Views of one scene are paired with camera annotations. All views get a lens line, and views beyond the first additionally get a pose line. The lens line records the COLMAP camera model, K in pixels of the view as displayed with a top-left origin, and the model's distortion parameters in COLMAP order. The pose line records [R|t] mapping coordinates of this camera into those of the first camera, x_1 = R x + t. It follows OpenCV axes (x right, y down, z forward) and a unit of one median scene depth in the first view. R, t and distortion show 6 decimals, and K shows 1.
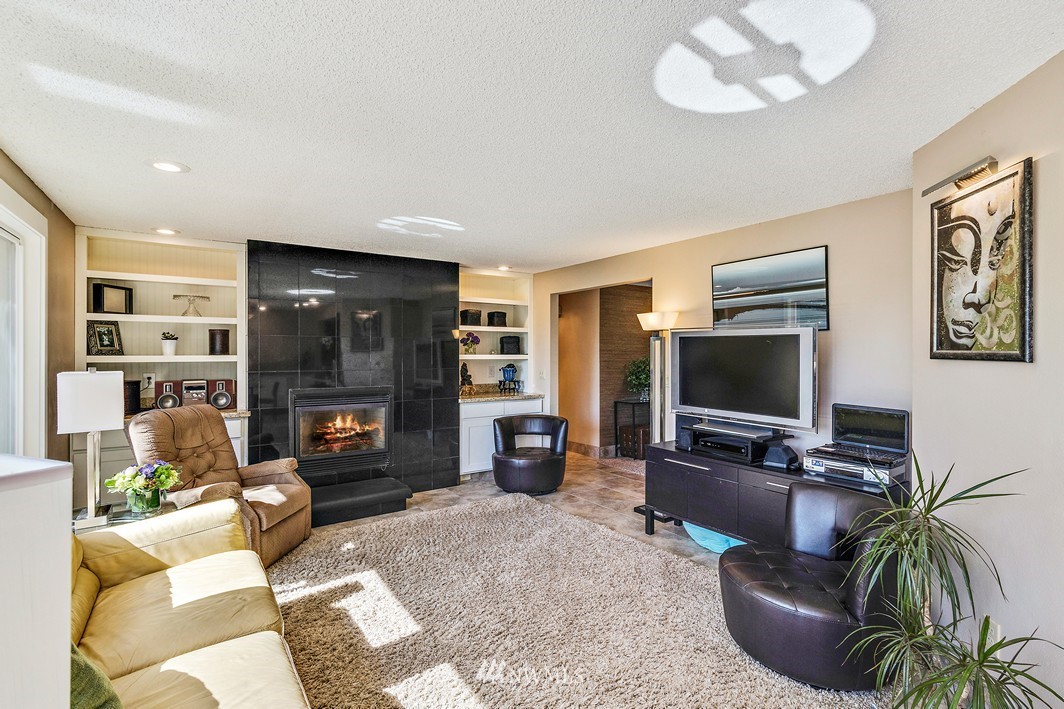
lens RADIAL K [[491.9, 0, 532.9], [0, 491.9, 355.9], [0, 0, 1]] dist [-0.002193, 0.001237]
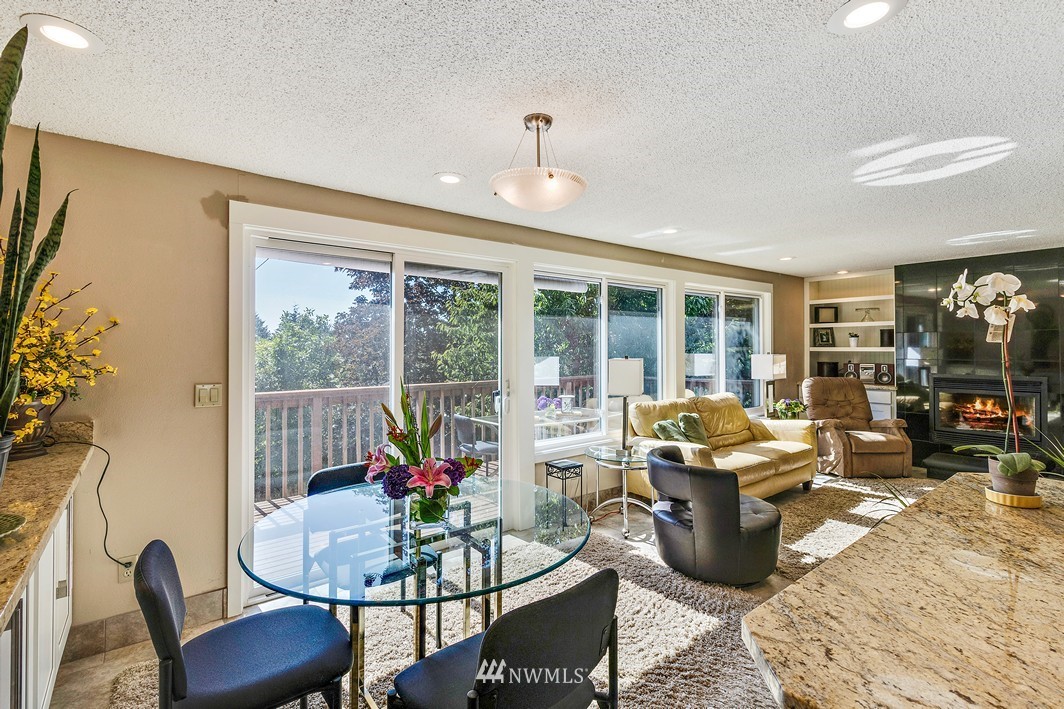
lens RADIAL K [[491.9, 0, 531.8], [0, 491.9, 348.2], [0, 0, 1]] dist [-0.002193, 0.001237]
pose [[0.075575, 0.001853, -0.997138, 0.760093], [-0.000867, 0.999998, 0.001792, 0.000270], [0.997140, 0.000729, 0.075577, -0.155482]]
